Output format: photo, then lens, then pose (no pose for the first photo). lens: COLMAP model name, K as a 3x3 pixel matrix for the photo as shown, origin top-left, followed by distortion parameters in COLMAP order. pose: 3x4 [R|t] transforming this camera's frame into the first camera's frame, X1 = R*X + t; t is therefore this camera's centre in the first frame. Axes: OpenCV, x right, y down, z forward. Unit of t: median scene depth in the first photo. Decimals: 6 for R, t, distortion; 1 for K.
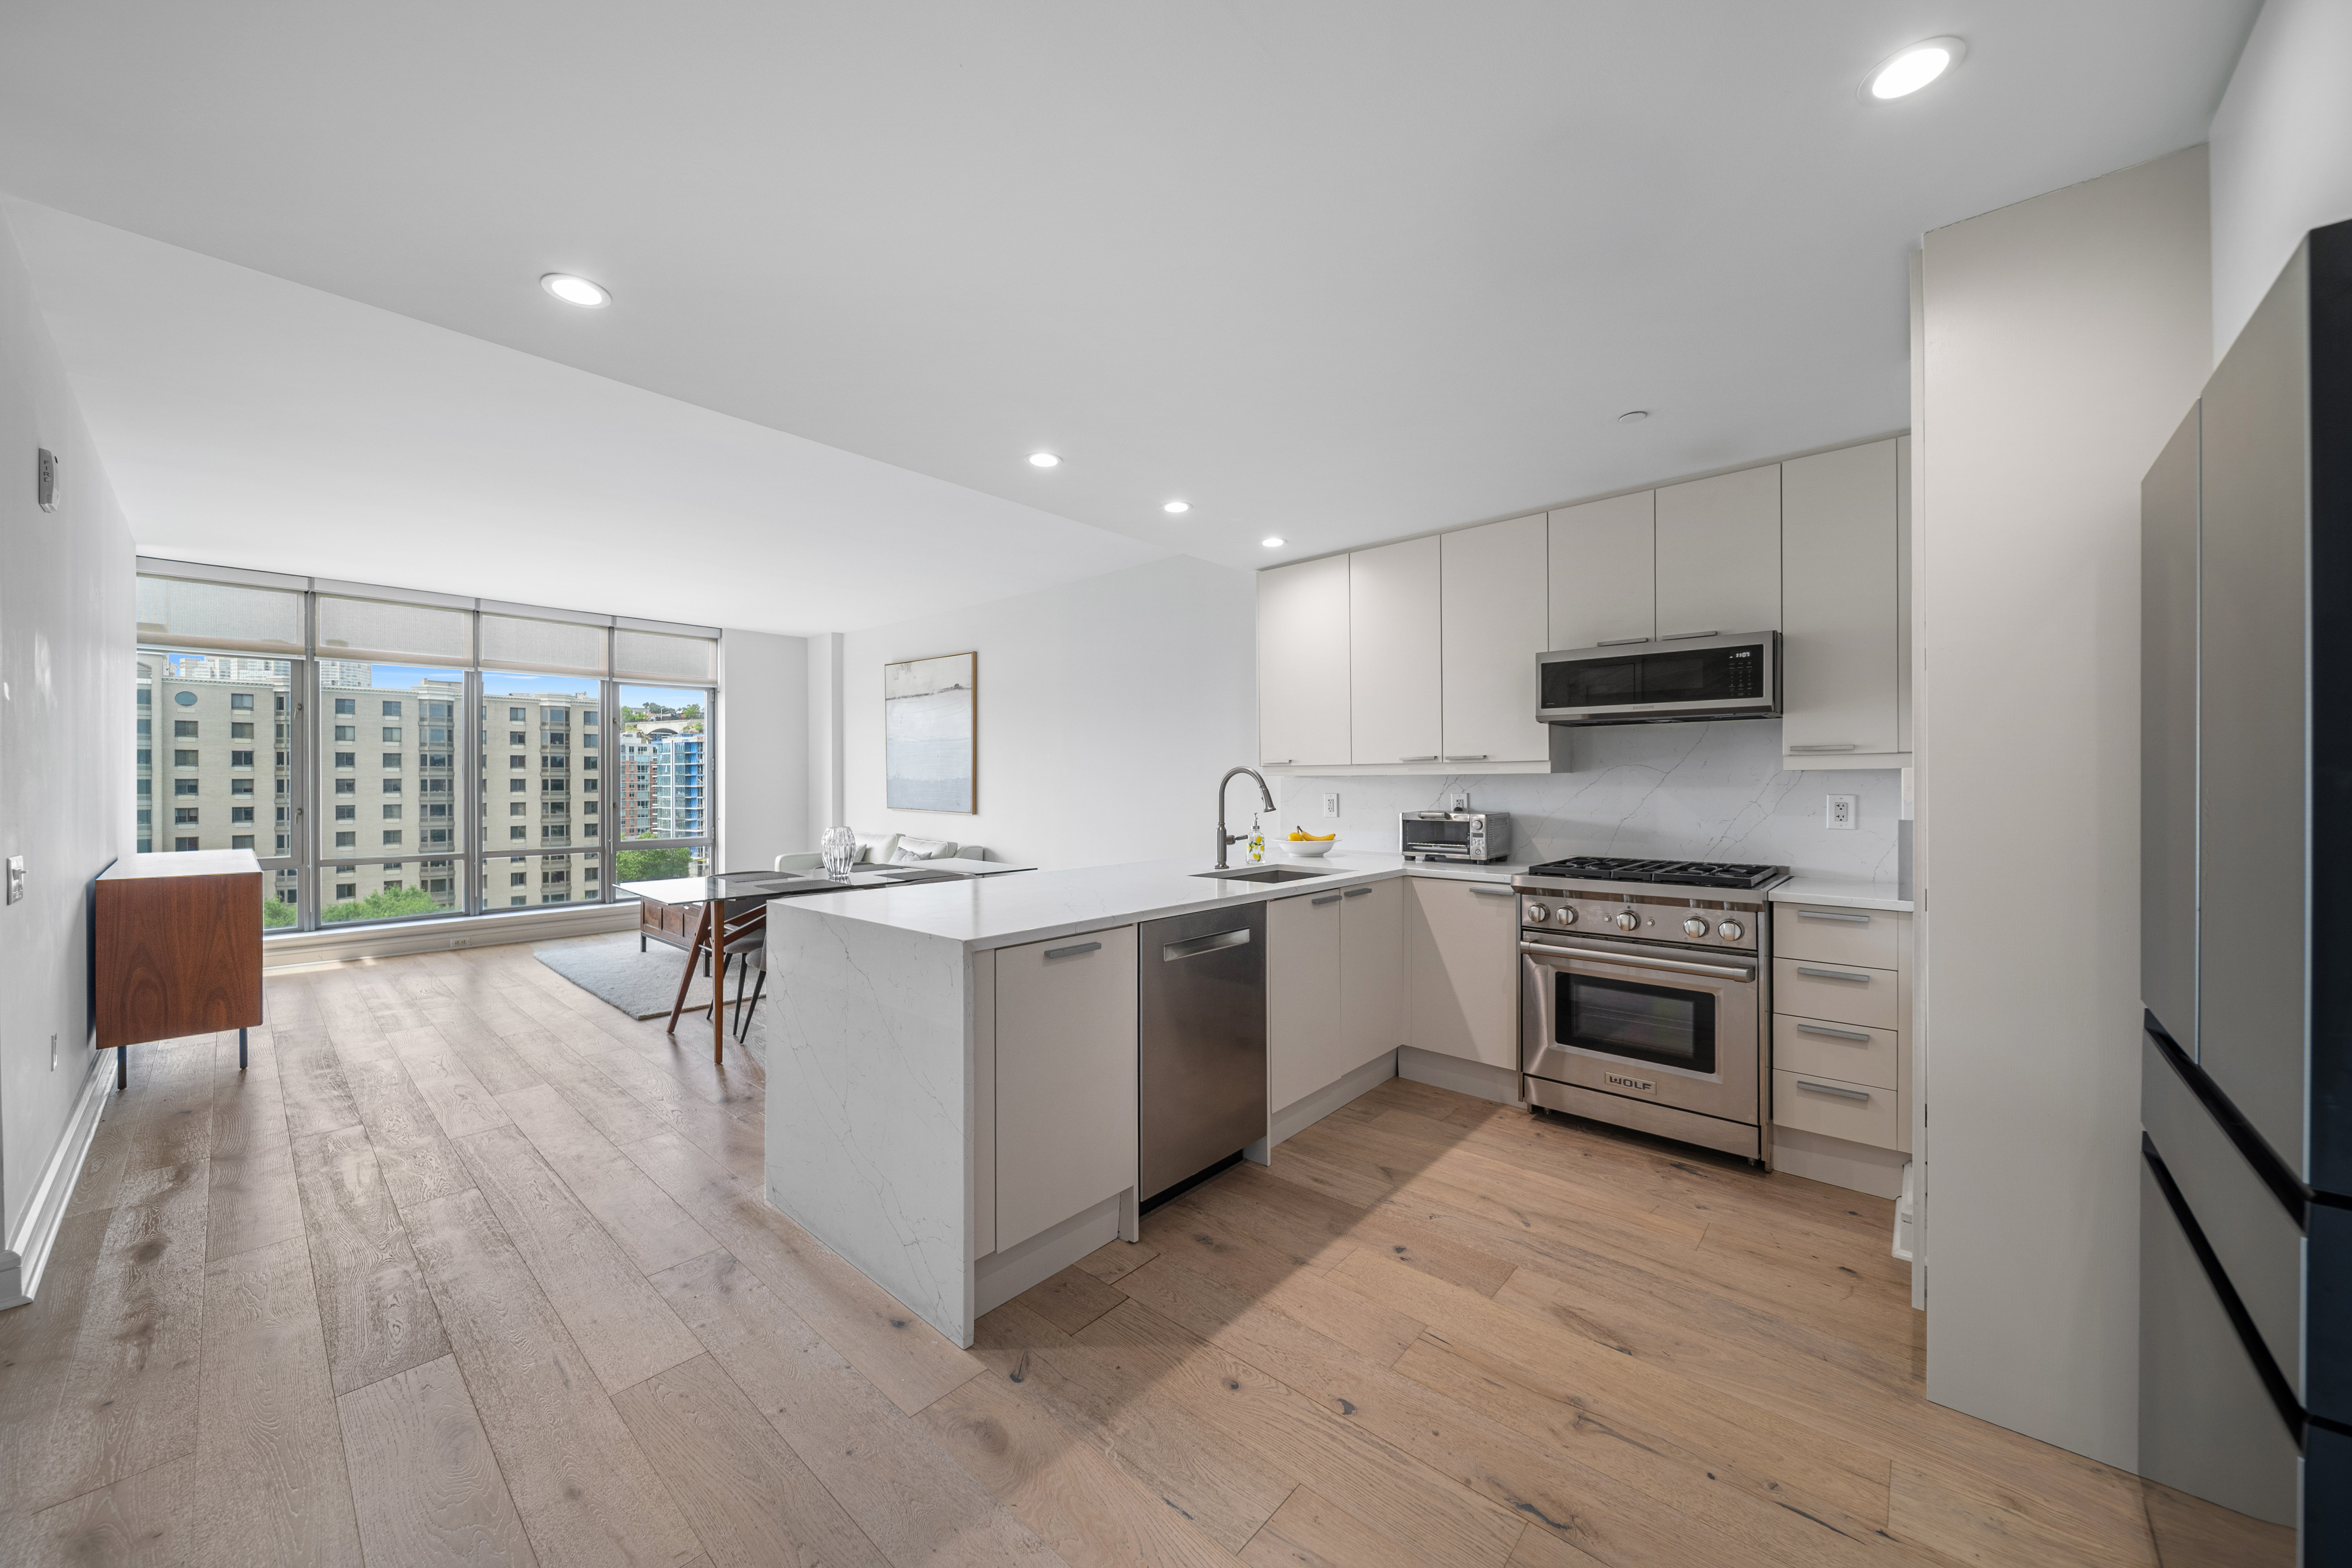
lens RADIAL K [[835.9, 0, 1177.4], [0, 835.9, 783.8], [0, 0, 1]] dist [-0.002641, -0.000524]
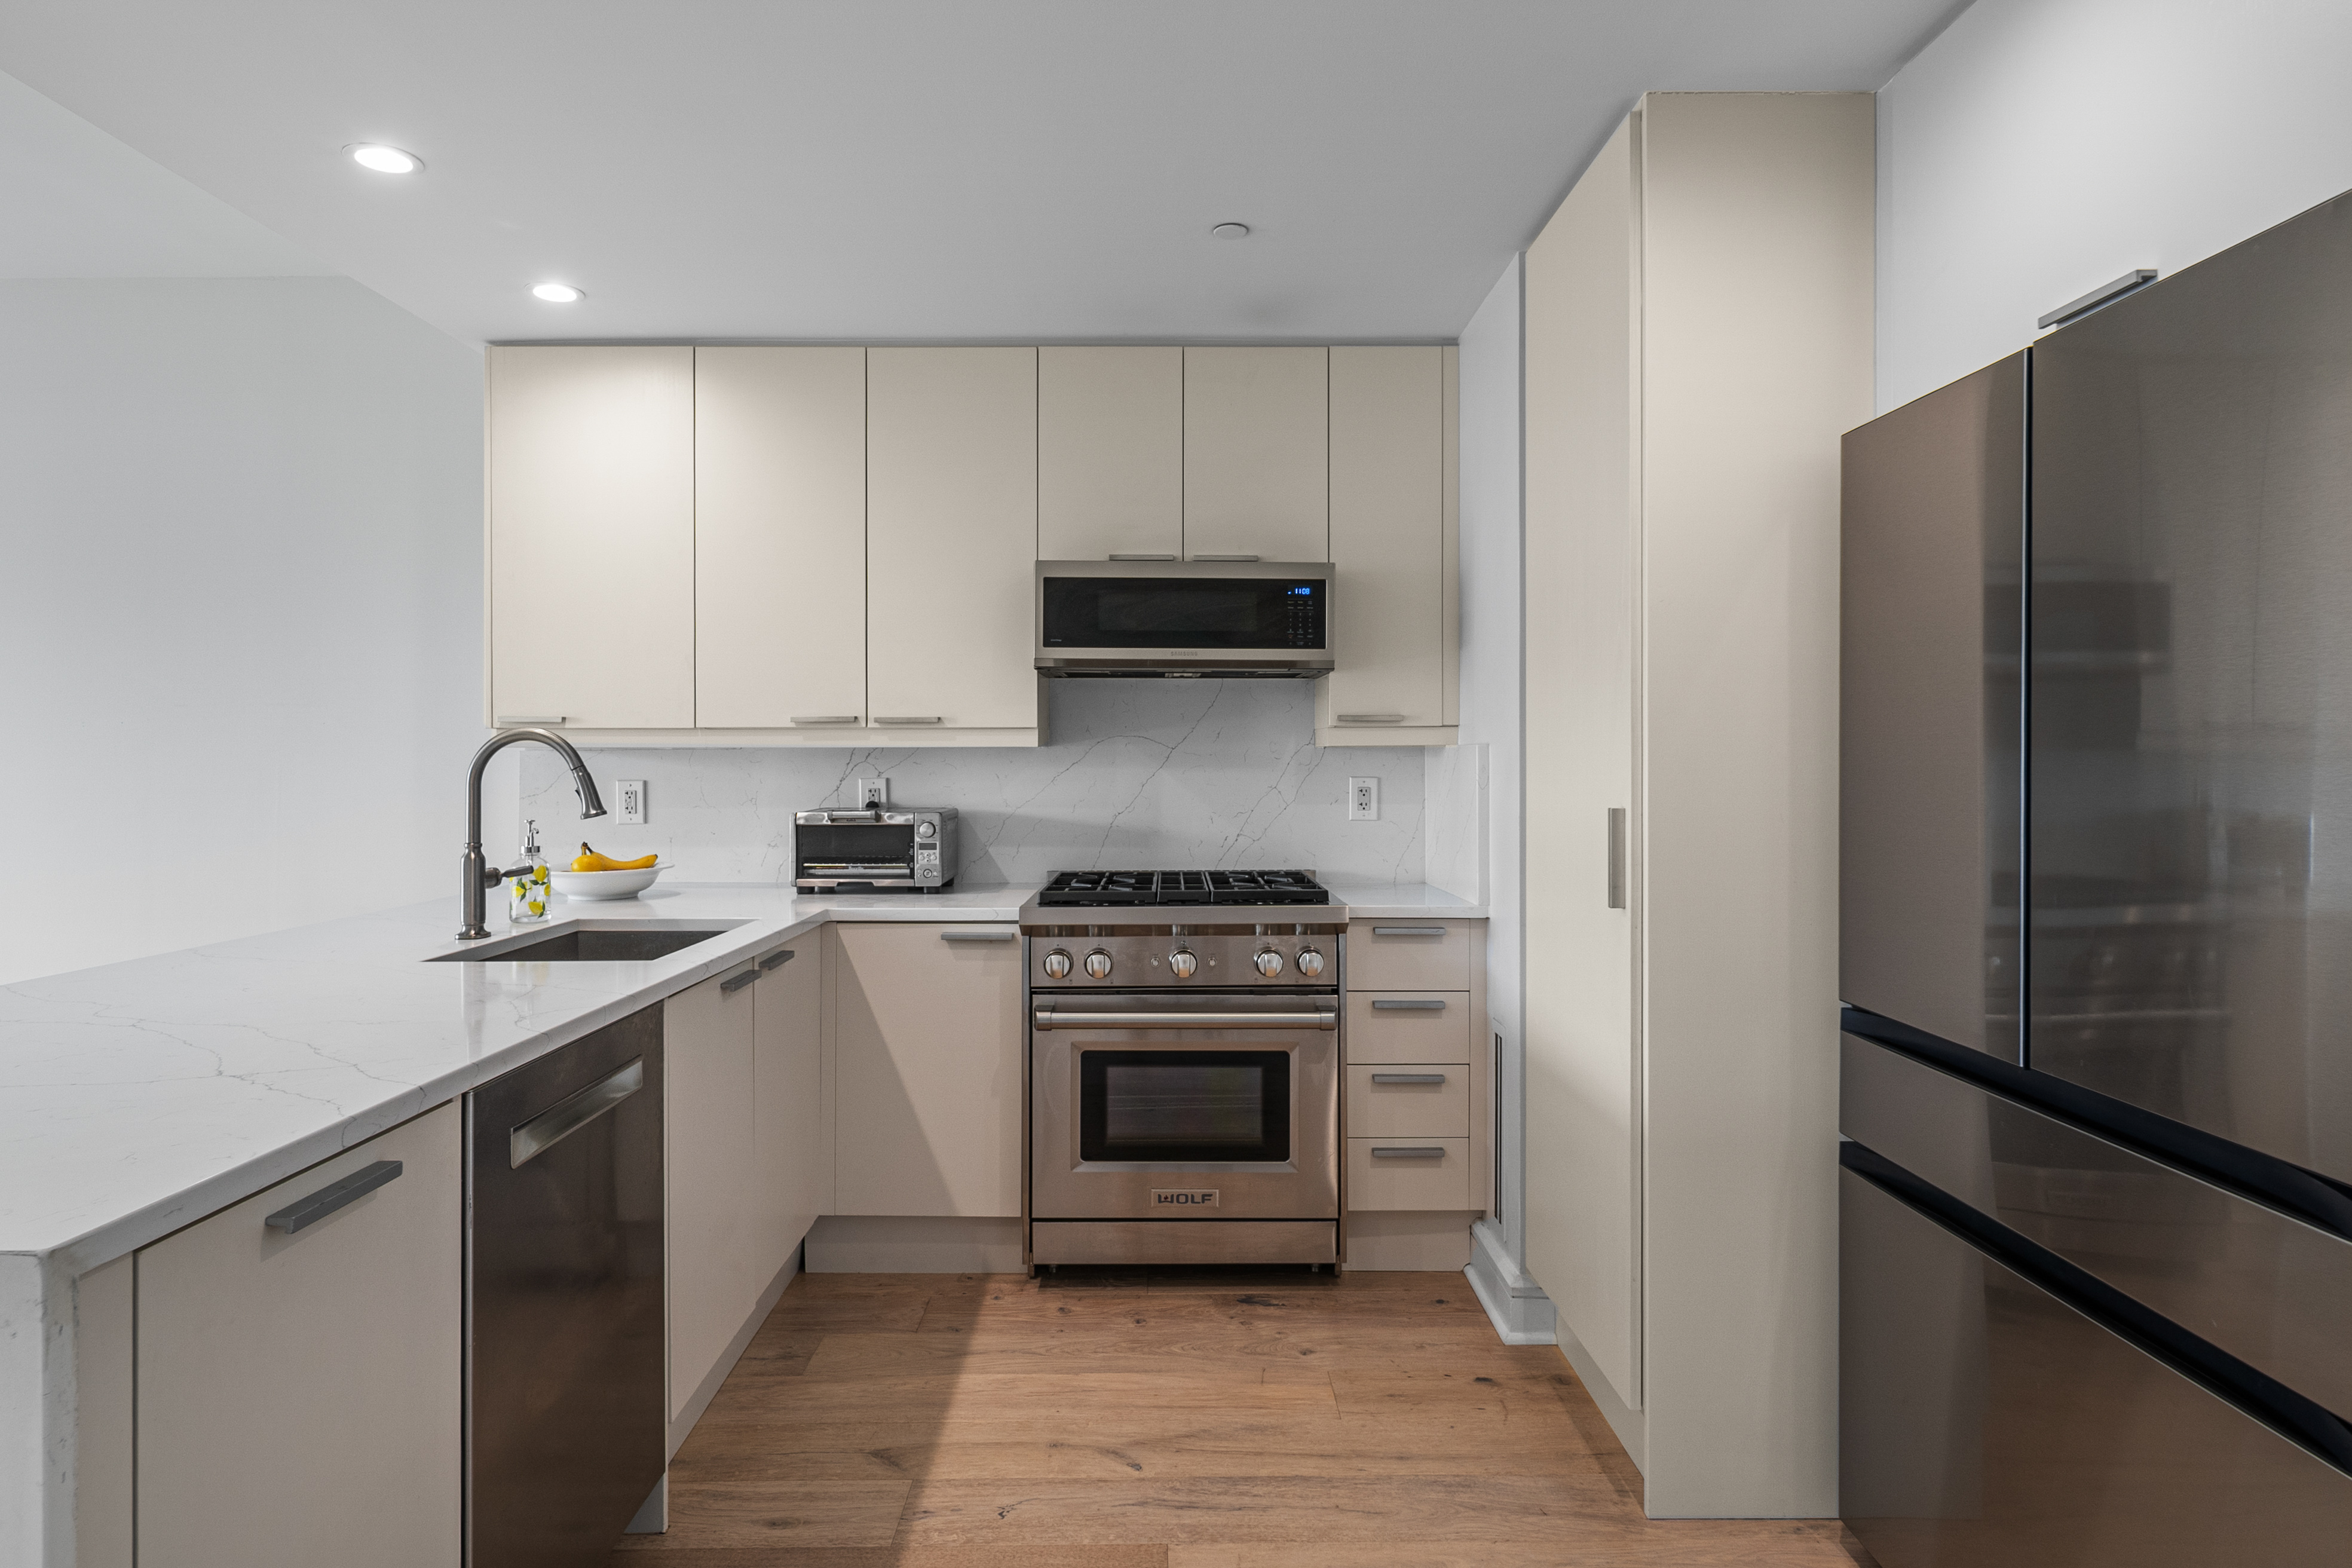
lens RADIAL K [[1276.5, 0, 1169.7], [0, 1276.5, 756.6], [0, 0, 1]] dist [0.002117, -0.000246]
pose [[0.744856, 0.003712, 0.667215, -0.140038], [-0.000651, 0.999988, -0.004837, -0.000302], [-0.667225, 0.003169, 0.744850, 0.183552]]
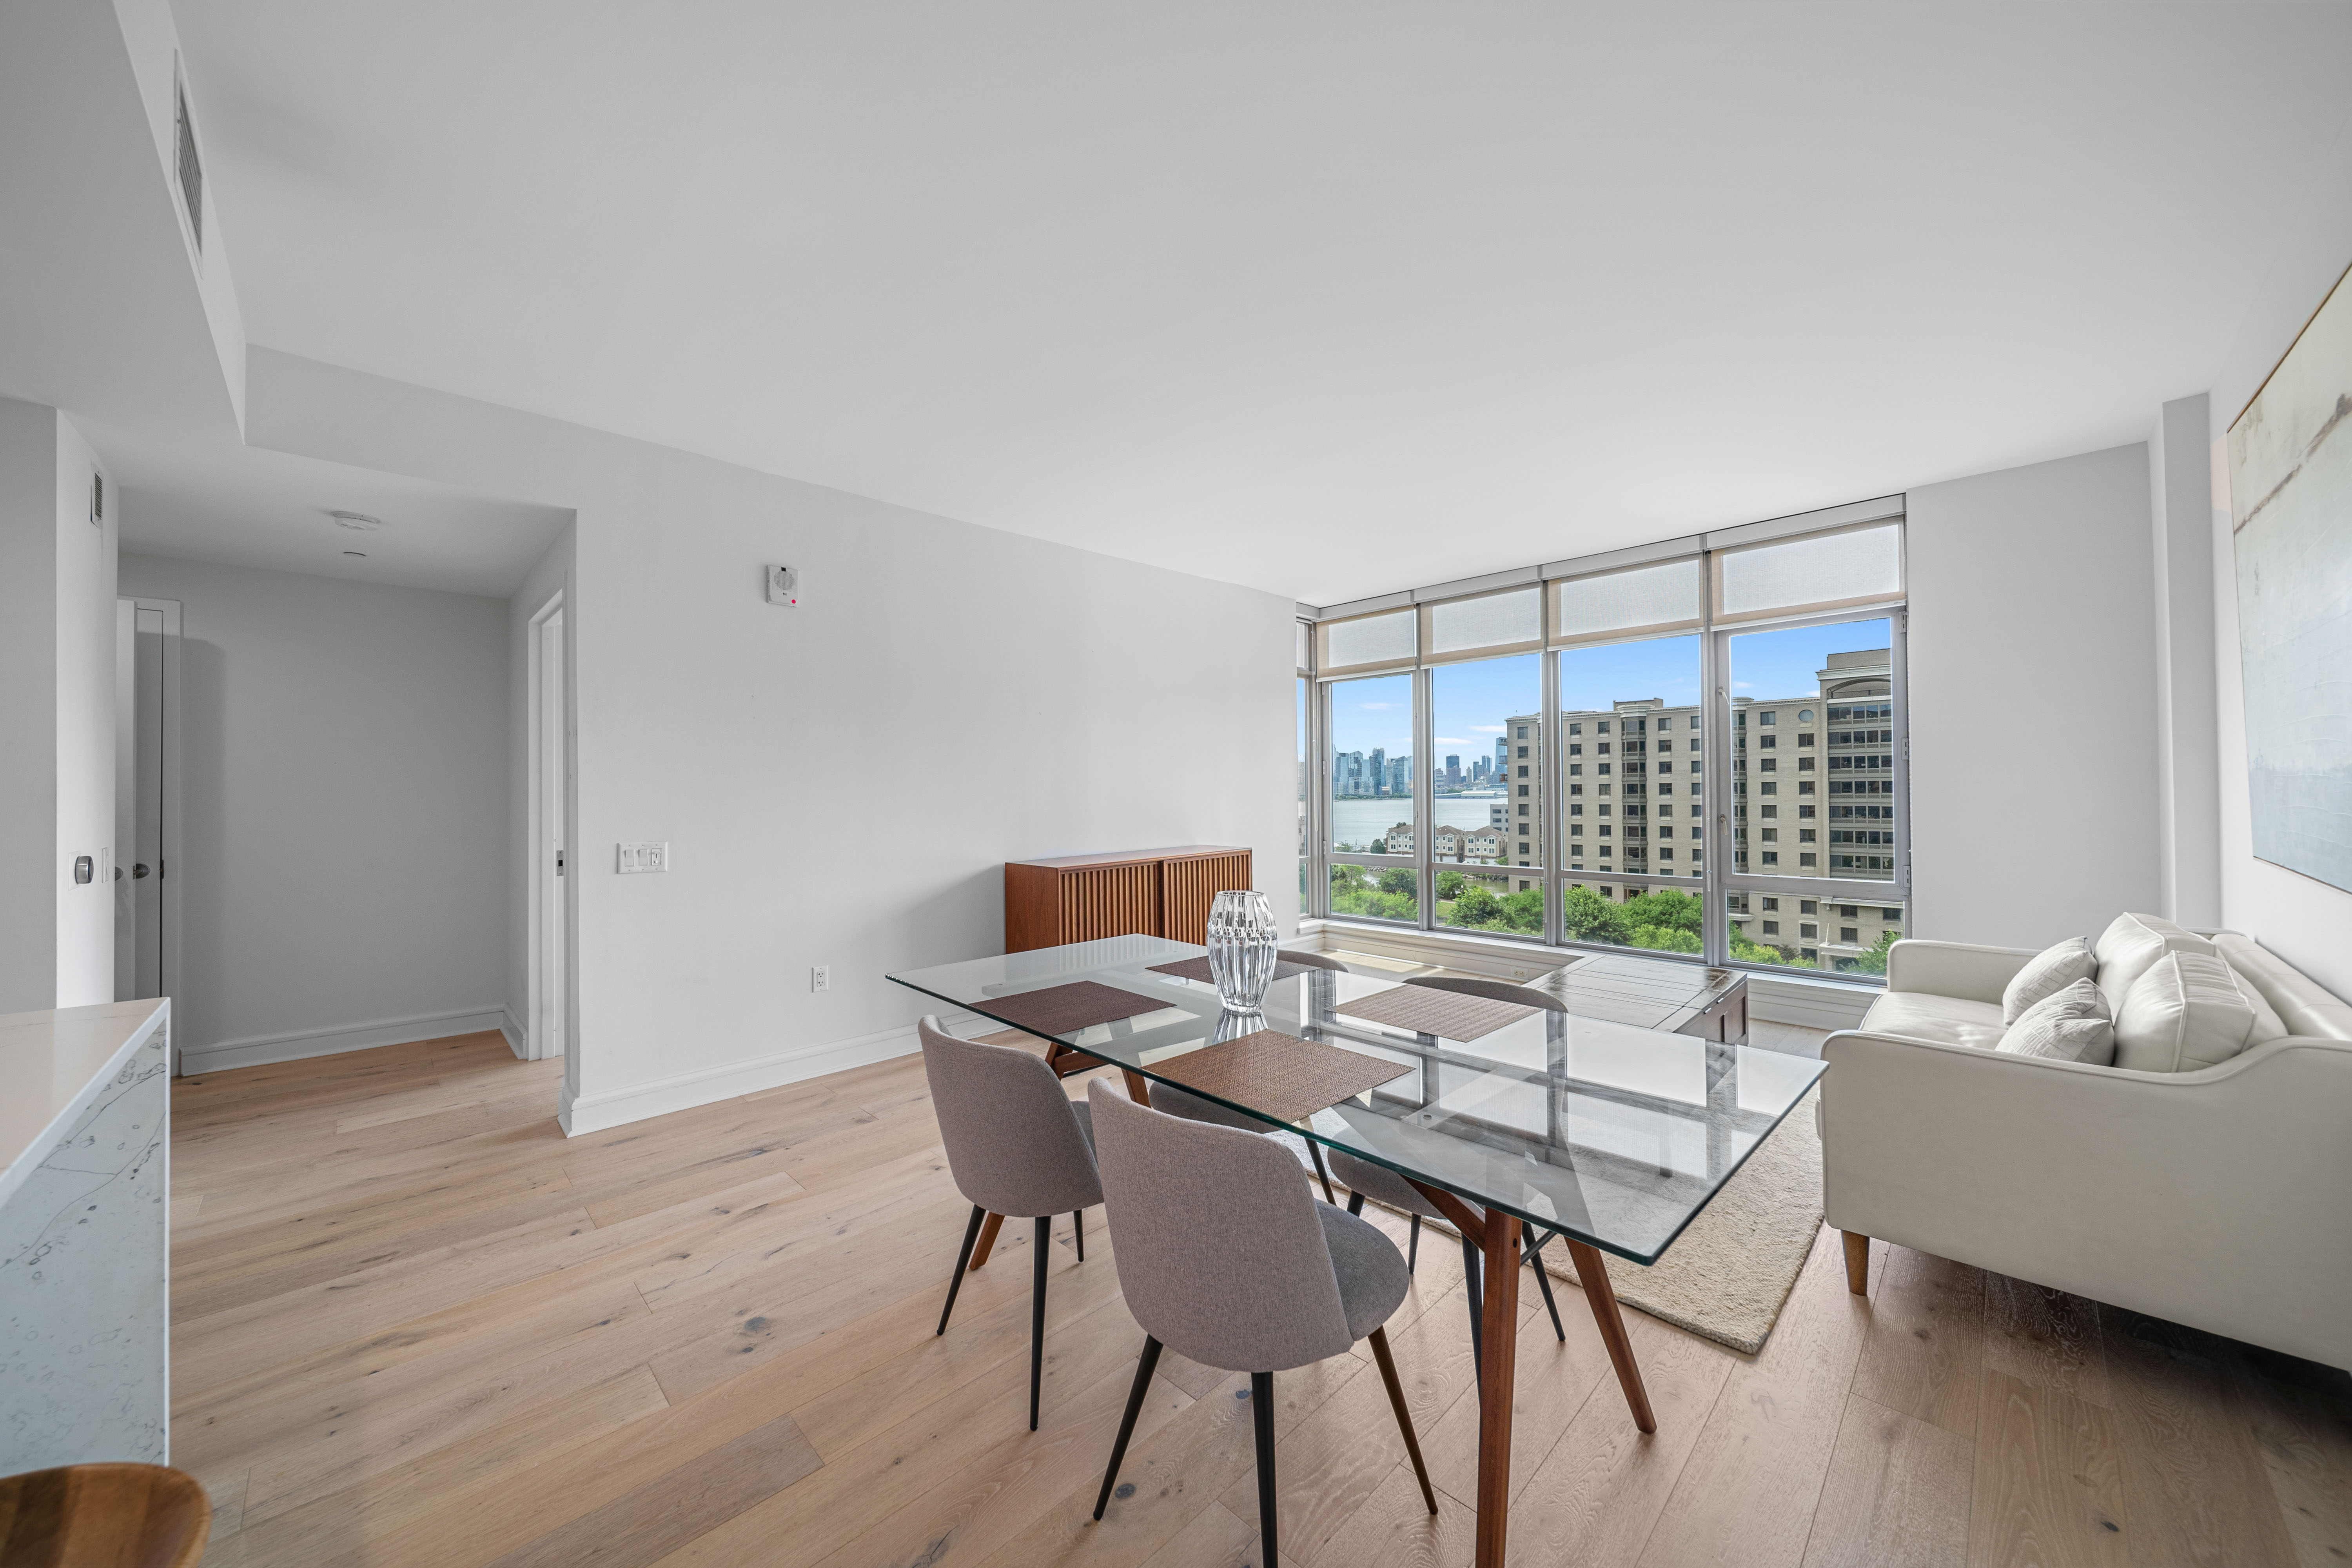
lens RADIAL K [[835.9, 0, 1177.2], [0, 835.9, 782.2], [0, 0, 1]] dist [-0.002641, -0.000524]
pose [[-0.063898, -0.006167, -0.997937, 0.044041], [0.002446, 0.999977, -0.006336, -0.000859], [0.997953, -0.002845, -0.063881, 1.301528]]
